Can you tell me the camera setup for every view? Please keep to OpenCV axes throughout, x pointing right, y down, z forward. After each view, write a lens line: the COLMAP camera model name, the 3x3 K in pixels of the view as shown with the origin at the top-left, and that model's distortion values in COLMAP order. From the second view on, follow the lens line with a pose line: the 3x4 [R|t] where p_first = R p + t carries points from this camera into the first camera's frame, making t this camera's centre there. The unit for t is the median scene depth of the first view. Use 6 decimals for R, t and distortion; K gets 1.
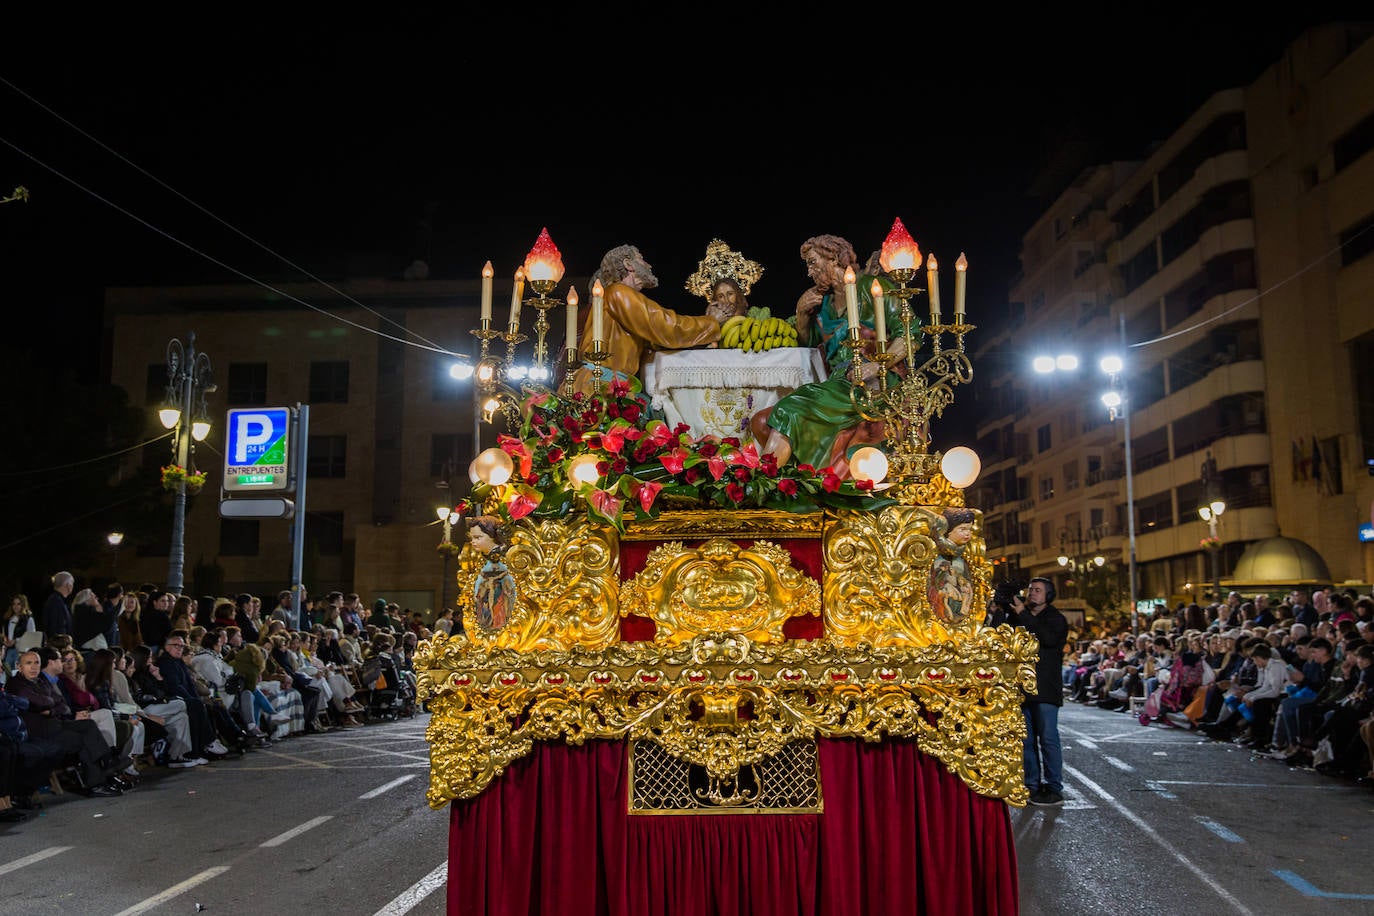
lens RADIAL K [[1625.8, 0, 684.4], [0, 1625.8, 361.9], [0, 0, 1]] dist [0.008275, 0.000000]
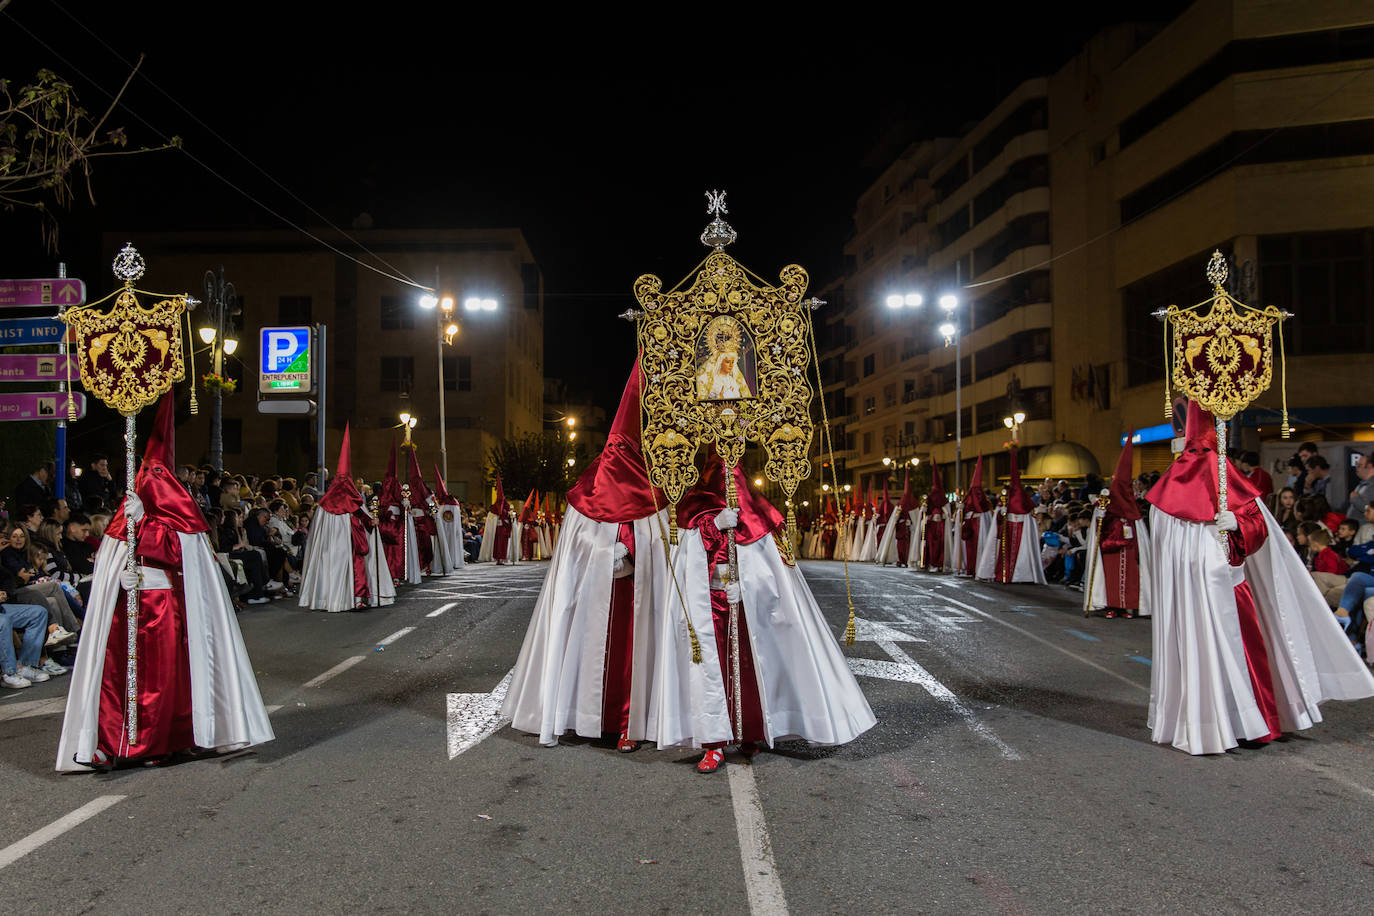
lens RADIAL K [[1325.0, 0, 620.7], [0, 1325.0, 485.5], [0, 0, 1]] dist [0.011021, 0.000000]
pose [[0.998971, 0.004572, 0.045125, -0.021366], [-0.010666, 0.990686, 0.135746, 0.003371], [-0.044085, -0.136088, 0.989715, -0.013747]]
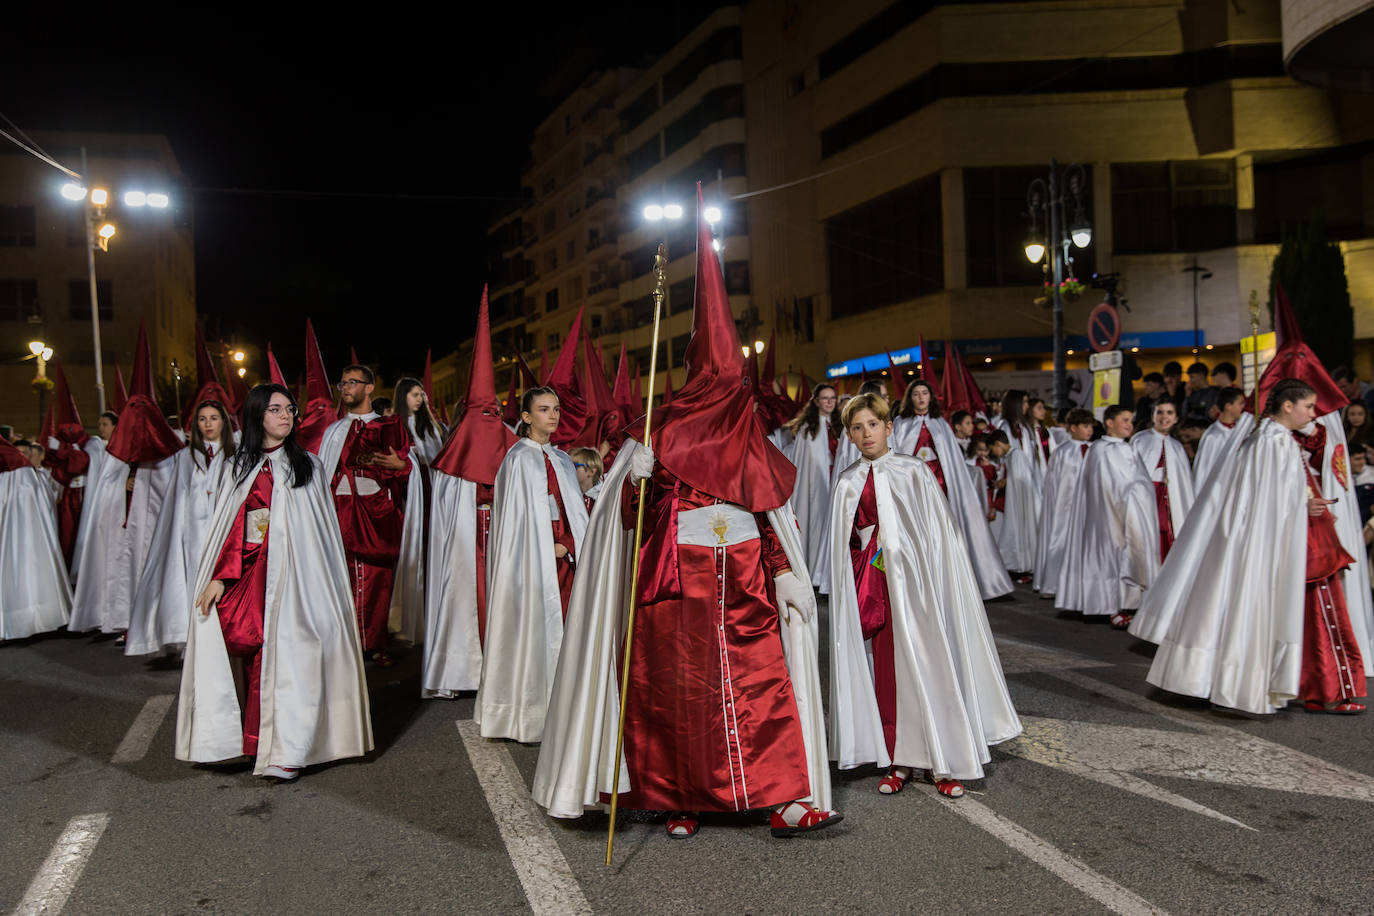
lens RADIAL K [[1282.6, 0, 685.3], [0, 1282.6, 448.5], [0, 0, 1]] dist [0.015577, 0.000000]
pose [[0.934312, -0.021673, 0.355798, -0.044160], [-0.032847, 0.988668, 0.146478, 0.018910], [-0.354941, -0.148543, 0.923012, 0.093459]]
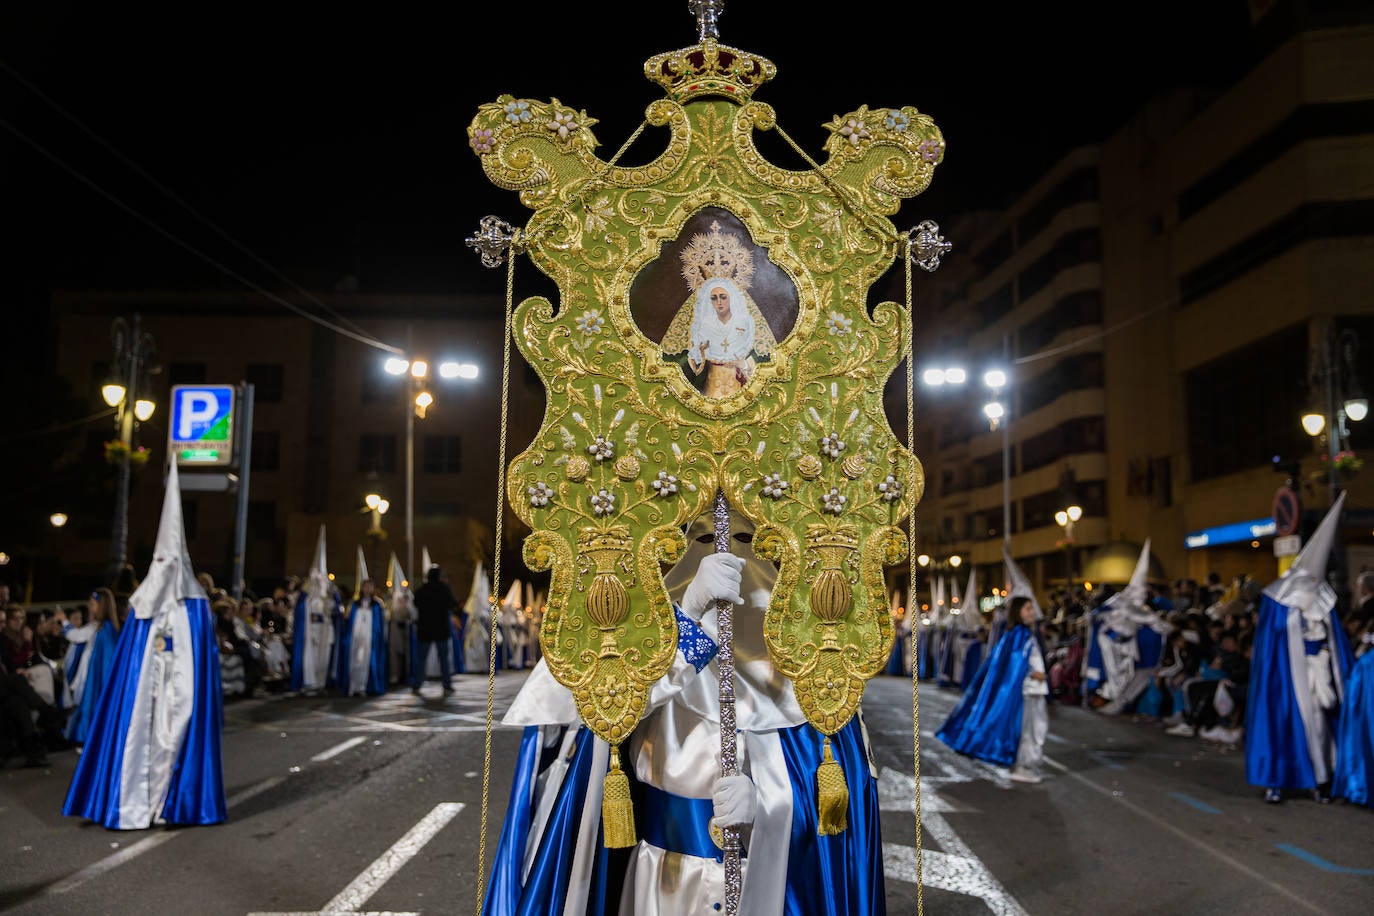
lens RADIAL K [[1421.0, 0, 684.2], [0, 1421.0, 463.0], [0, 0, 1]] dist [0.032557, 0.000000]
pose [[0.996769, 0.026880, 0.075693, -0.010729], [-0.030859, 0.998175, 0.051906, 0.008820], [-0.074160, -0.054074, 0.995779, 0.031882]]
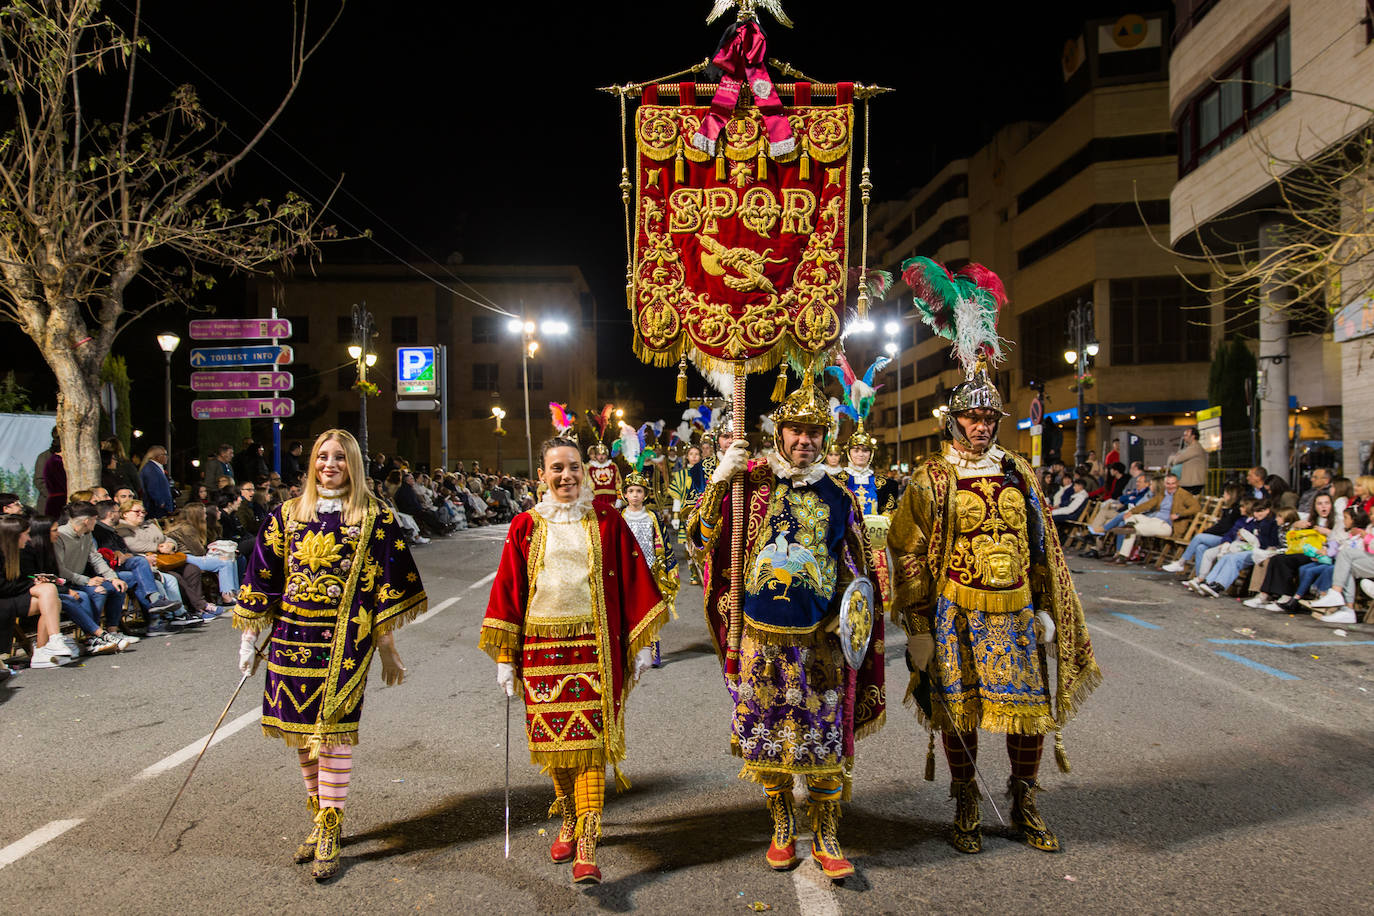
lens RADIAL K [[1018.8, 0, 751.9], [0, 1018.8, 499.0], [0, 0, 1]] dist [0.024794, -0.009762]
pose [[0.990219, -0.008233, 0.139279, -0.026123], [-0.015992, 0.984981, 0.171919, -0.002060], [-0.138603, -0.172465, 0.975216, -0.054646]]
